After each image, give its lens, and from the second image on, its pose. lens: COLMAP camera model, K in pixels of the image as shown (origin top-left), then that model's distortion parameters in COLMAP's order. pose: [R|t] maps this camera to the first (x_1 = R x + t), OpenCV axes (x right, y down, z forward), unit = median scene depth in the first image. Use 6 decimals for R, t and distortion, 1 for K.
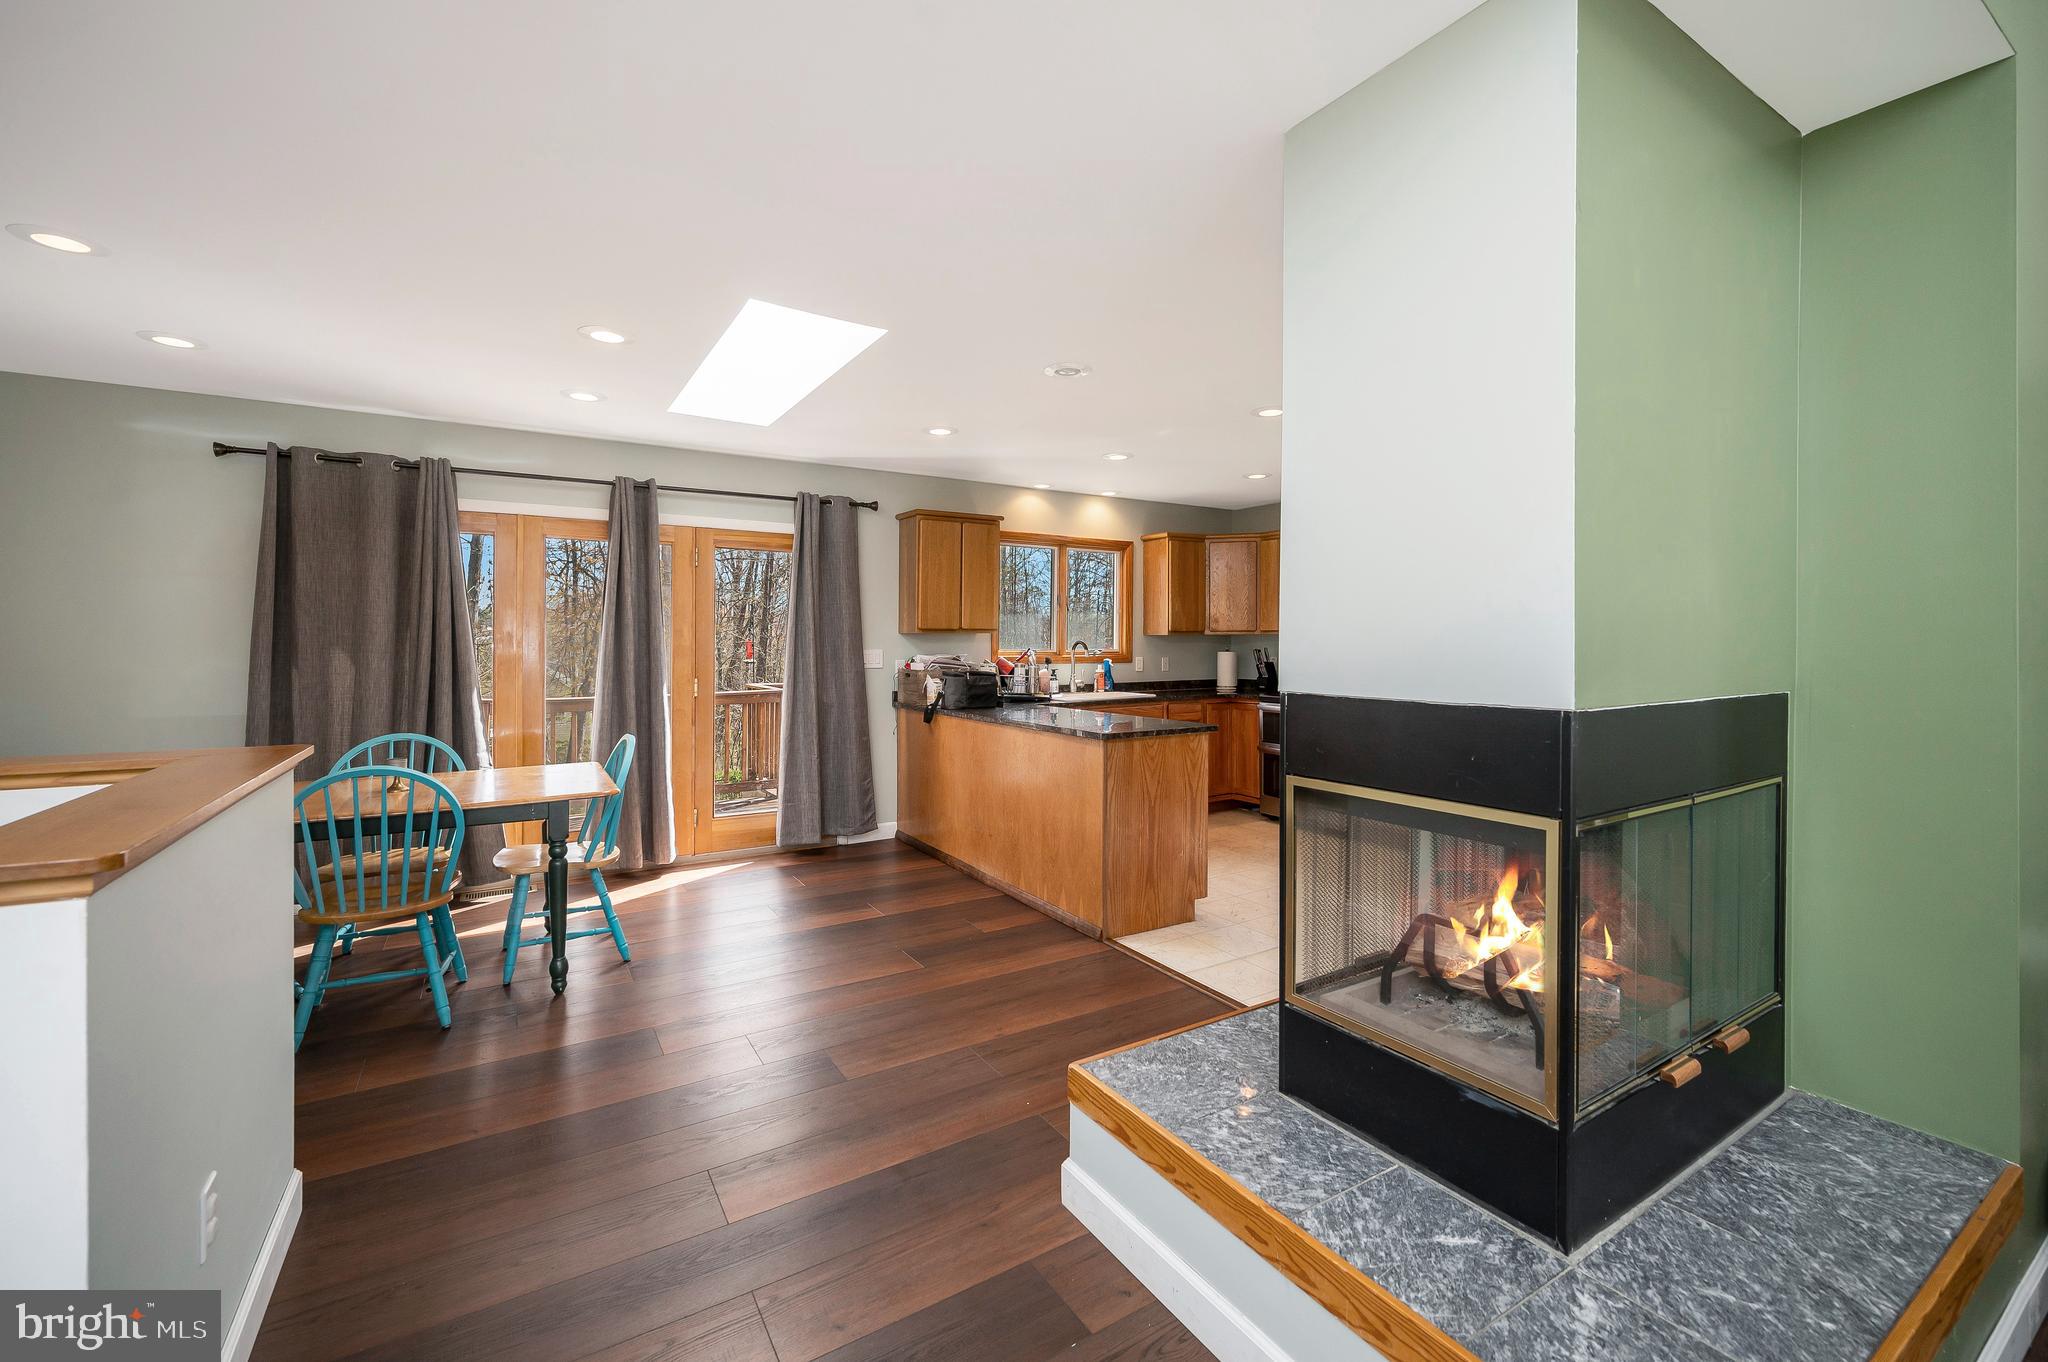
lens RADIAL K [[850.2, 0, 1025.4], [0, 850.2, 636.5], [0, 0, 1]] dist [-0.000887, -0.000152]
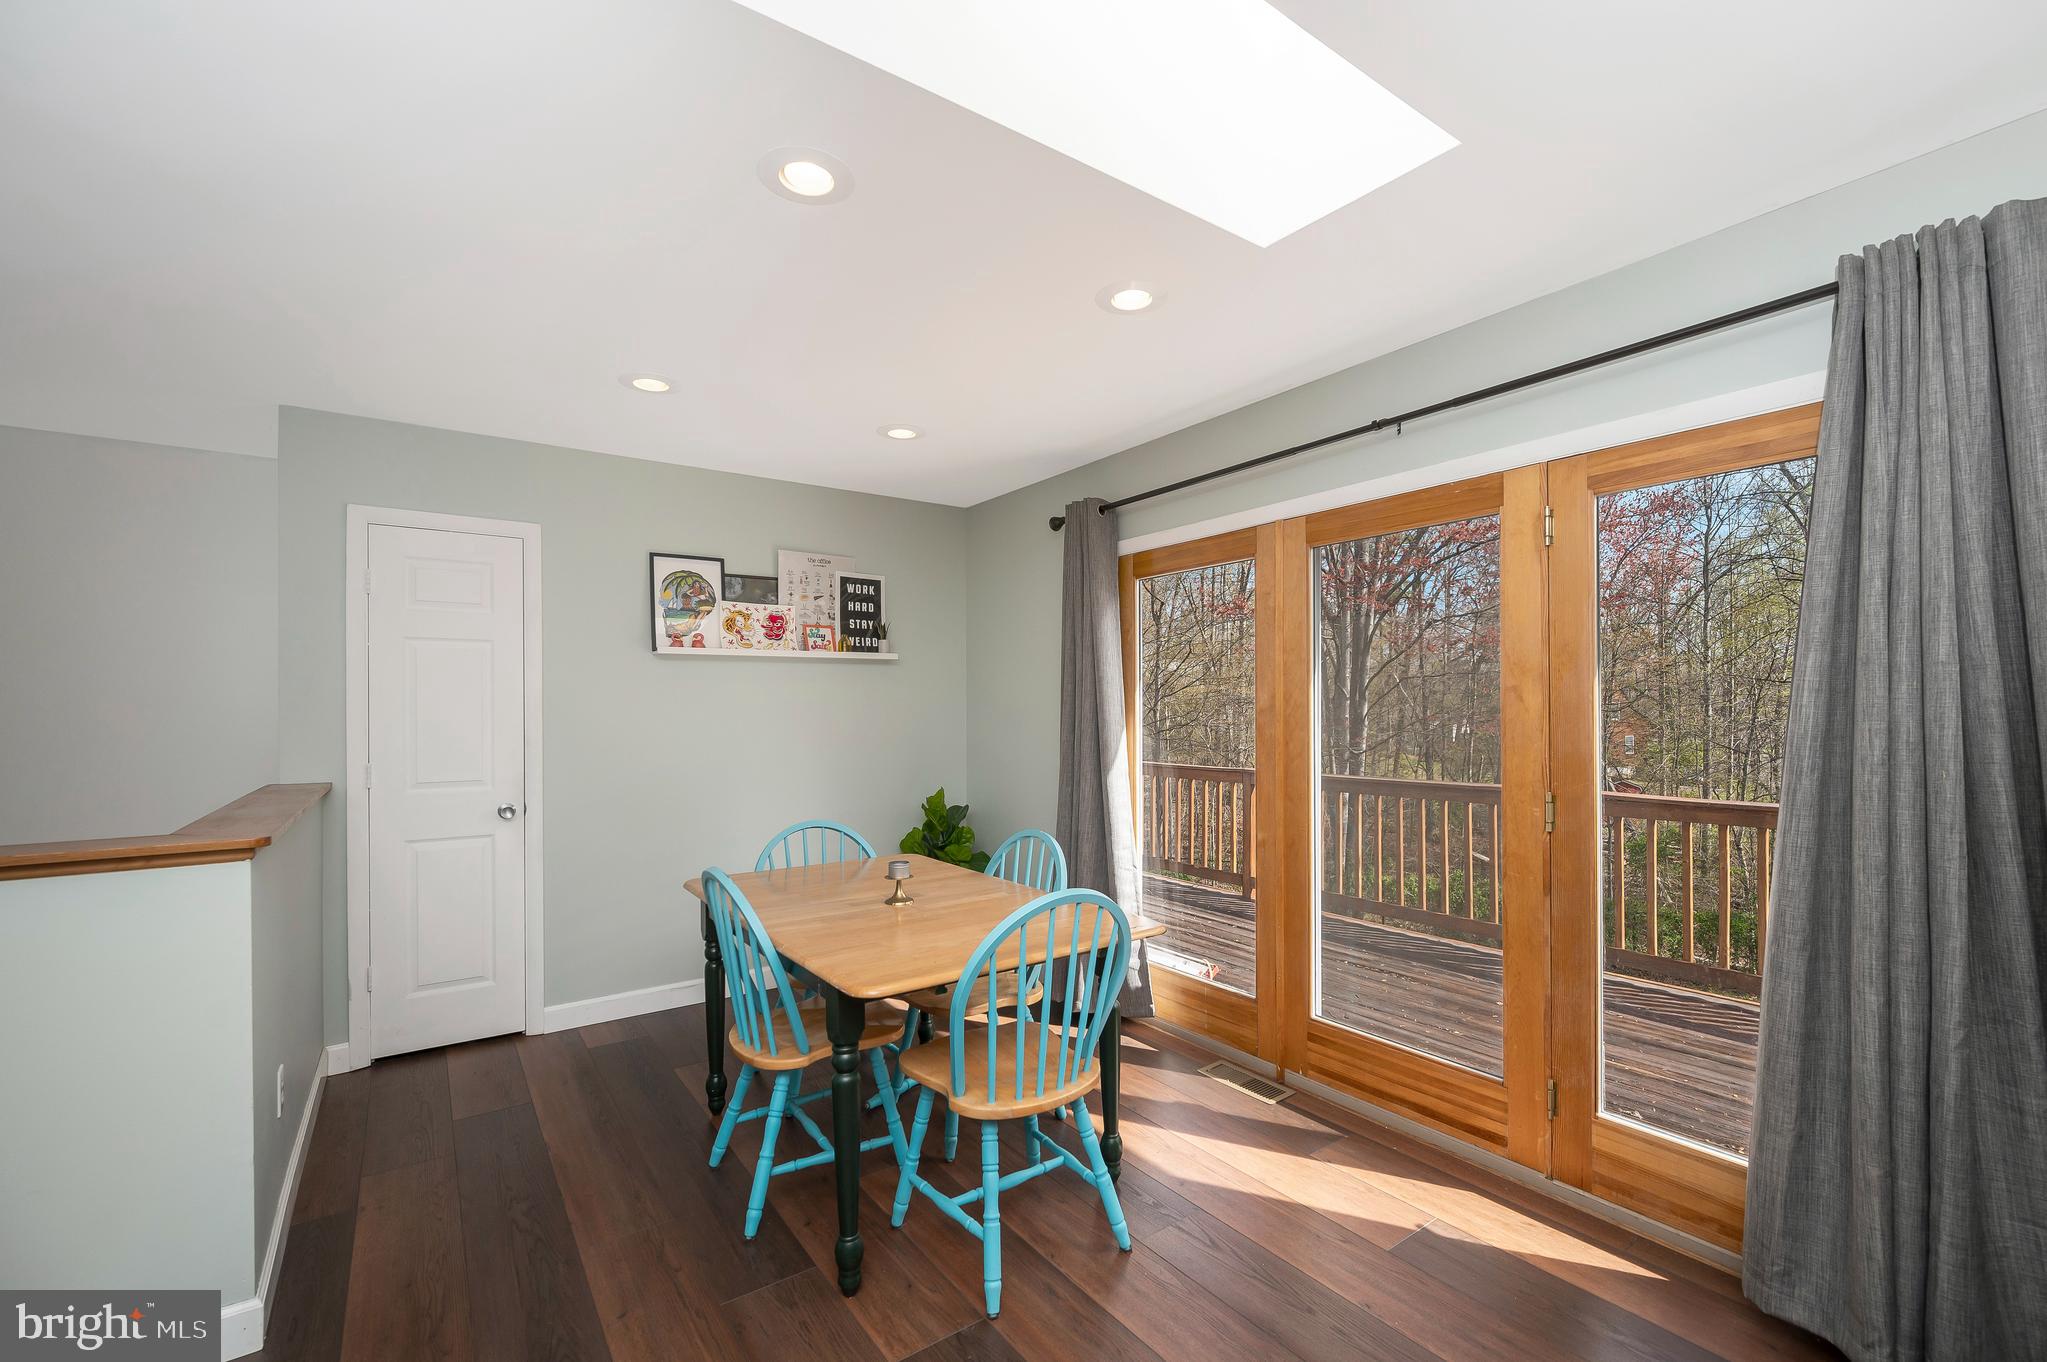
lens RADIAL K [[860.6, 0, 1040.3], [0, 860.6, 709.2], [0, 0, 1]] dist [-0.000395, -0.000024]
pose [[0.076741, -0.004142, -0.997042, 0.044328], [0.013808, 0.999900, -0.003091, 0.001762], [0.996955, -0.013530, 0.076791, 0.610028]]
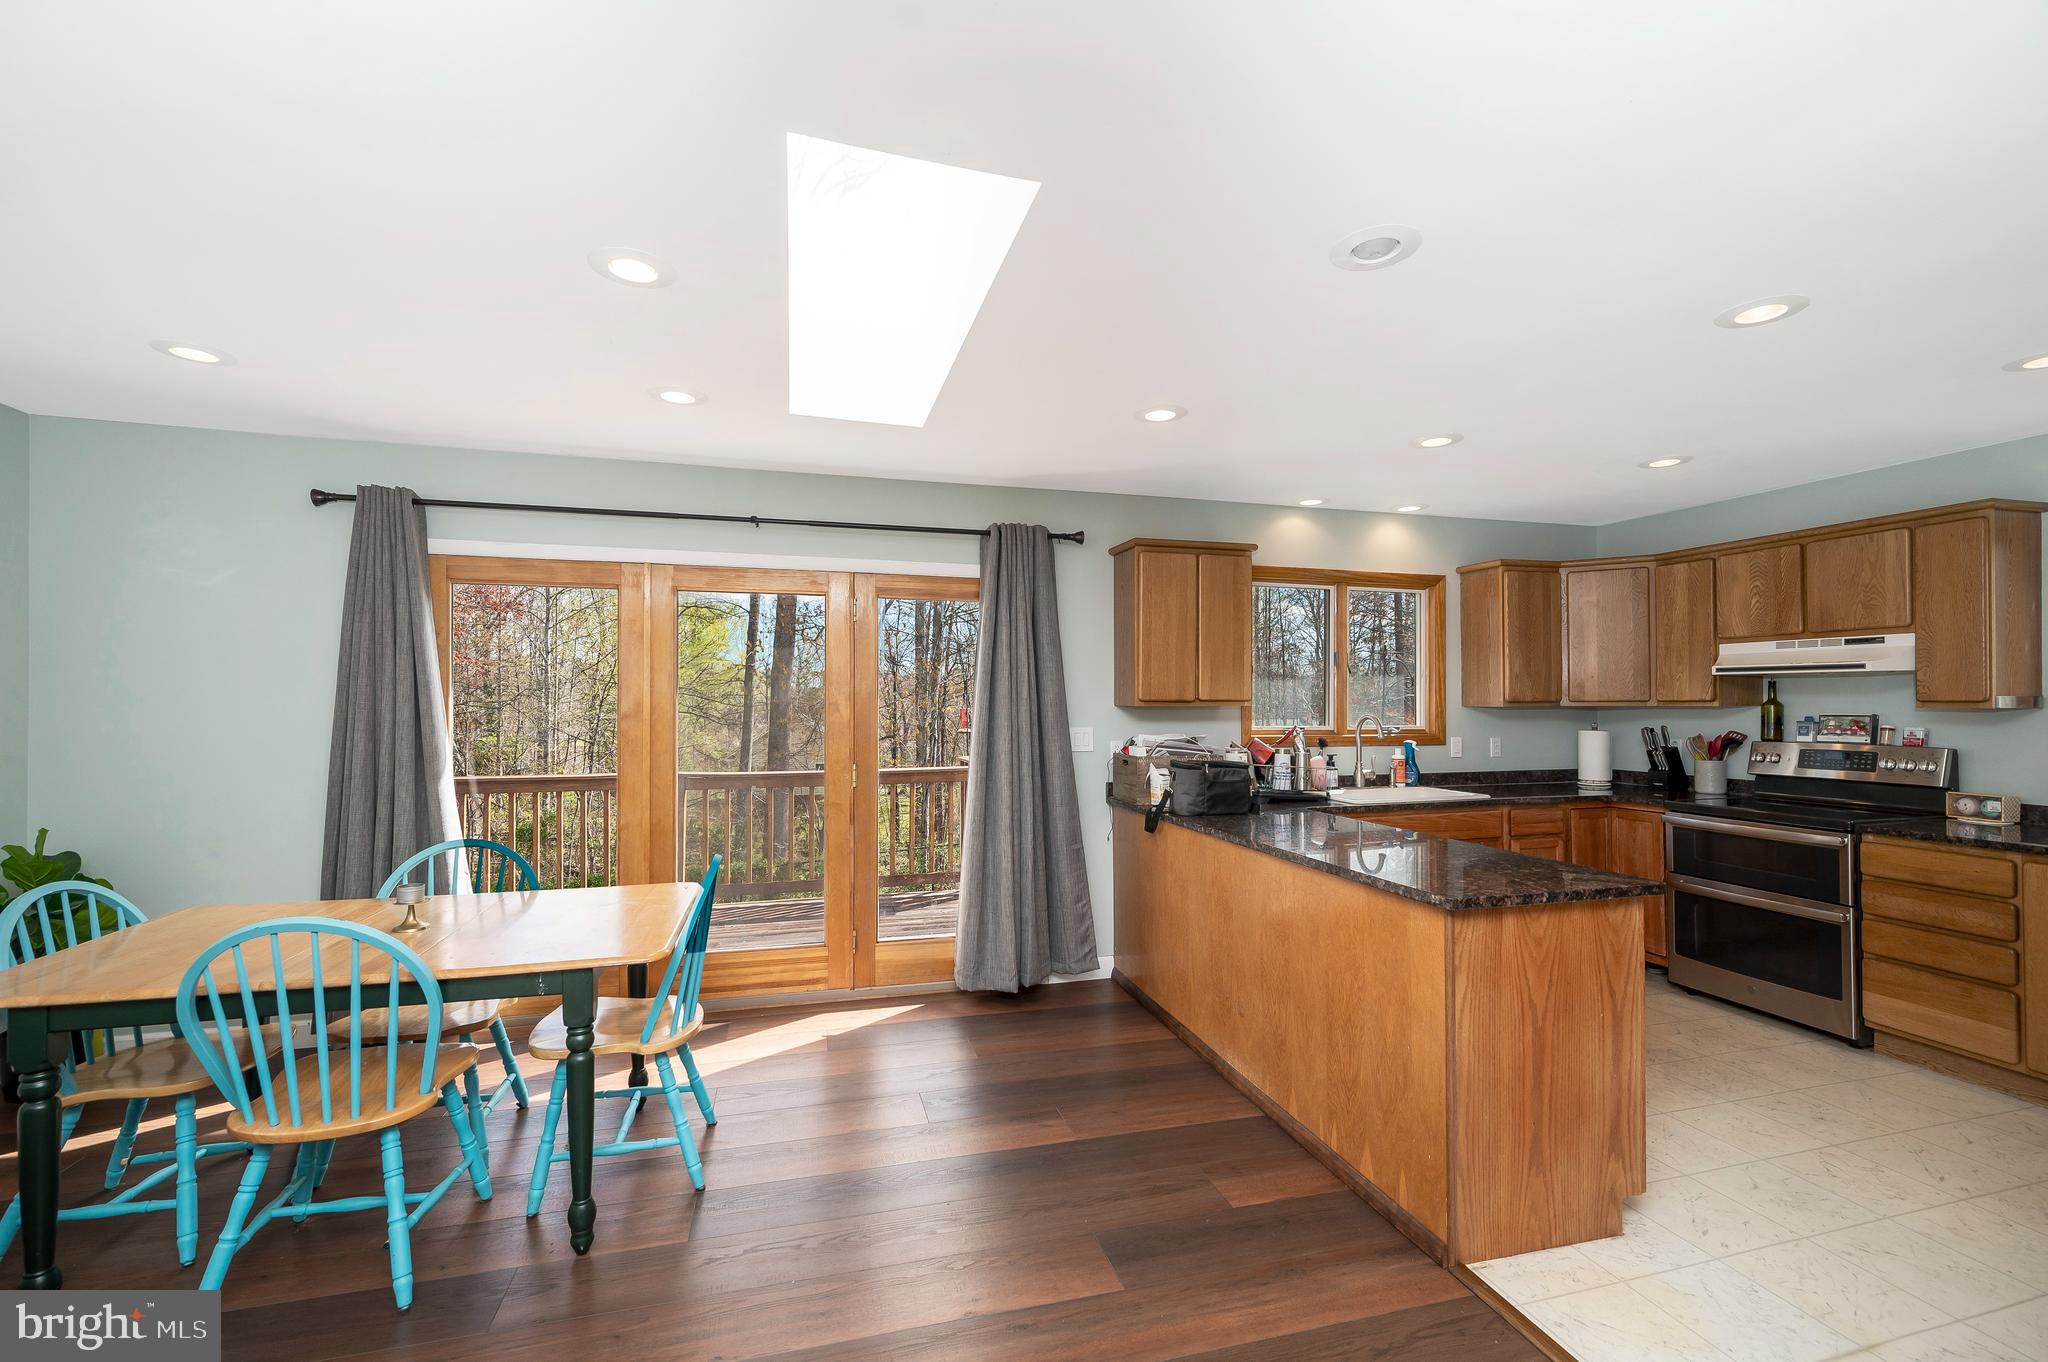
lens RADIAL K [[862.5, 0, 1025.4], [0, 862.5, 689.4], [0, 0, 1]] dist [0.002693, 0.000201]
pose [[0.959278, -0.004640, -0.282427, -0.008917], [0.001920, 0.999949, -0.009906, -0.010837], [0.282458, 0.008961, 0.959238, 0.246143]]
